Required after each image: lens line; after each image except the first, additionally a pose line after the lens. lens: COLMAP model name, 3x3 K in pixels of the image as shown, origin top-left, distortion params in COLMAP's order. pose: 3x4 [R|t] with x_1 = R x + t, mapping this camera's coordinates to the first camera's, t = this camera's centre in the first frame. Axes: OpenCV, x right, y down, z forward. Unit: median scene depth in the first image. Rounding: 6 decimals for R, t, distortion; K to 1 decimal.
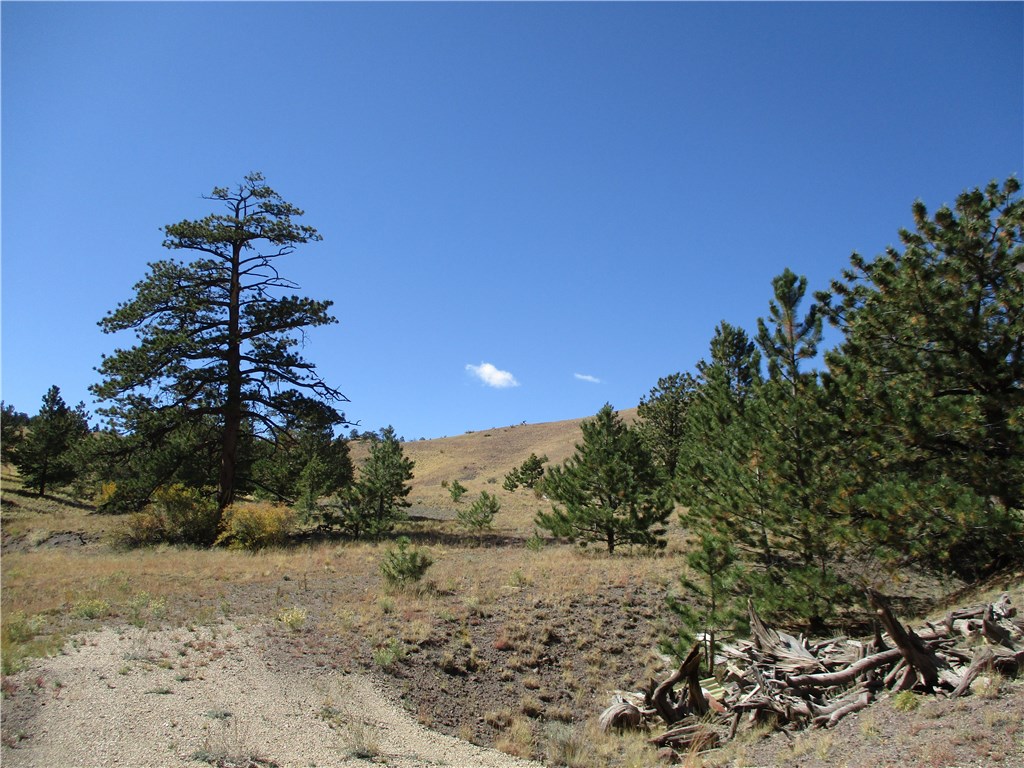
lens RADIAL K [[851.2, 0, 512.0], [0, 851.2, 384.0], [0, 0, 1]] dist [-0.015461, -0.002667]
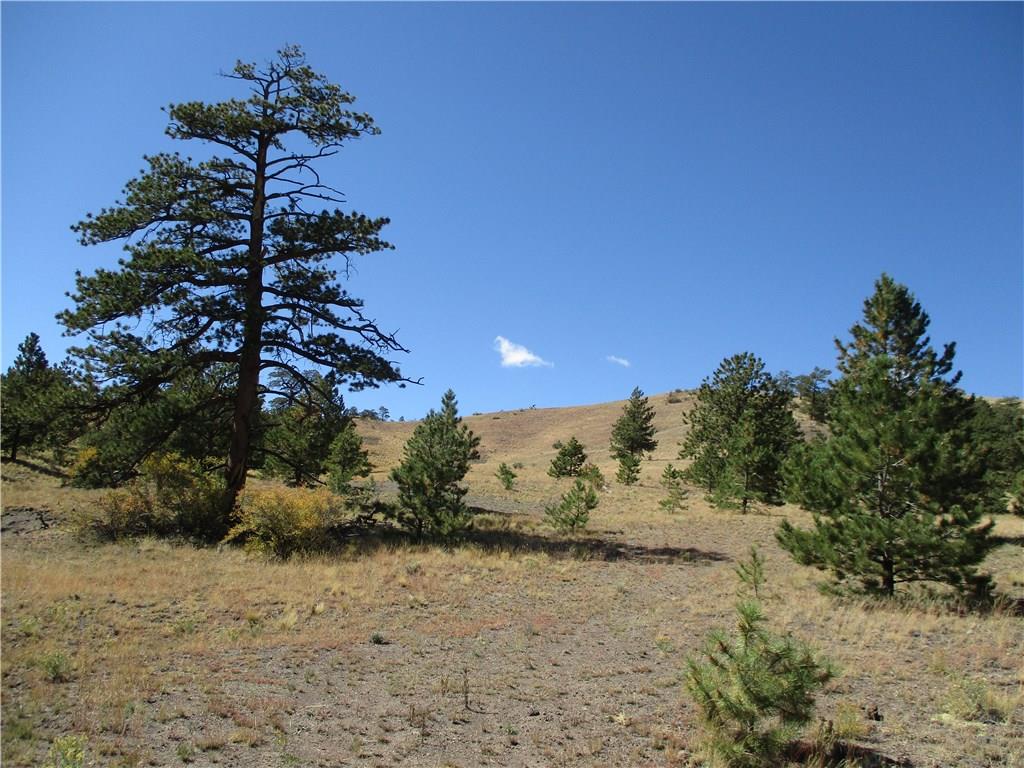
lens RADIAL K [[851.2, 0, 512.0], [0, 851.2, 384.0], [0, 0, 1]] dist [-0.015461, -0.002667]
pose [[0.998993, 0.044749, 0.003116, -0.098255], [-0.044795, 0.998856, 0.016763, 0.030703], [-0.002363, -0.016886, 0.999855, 0.246798]]
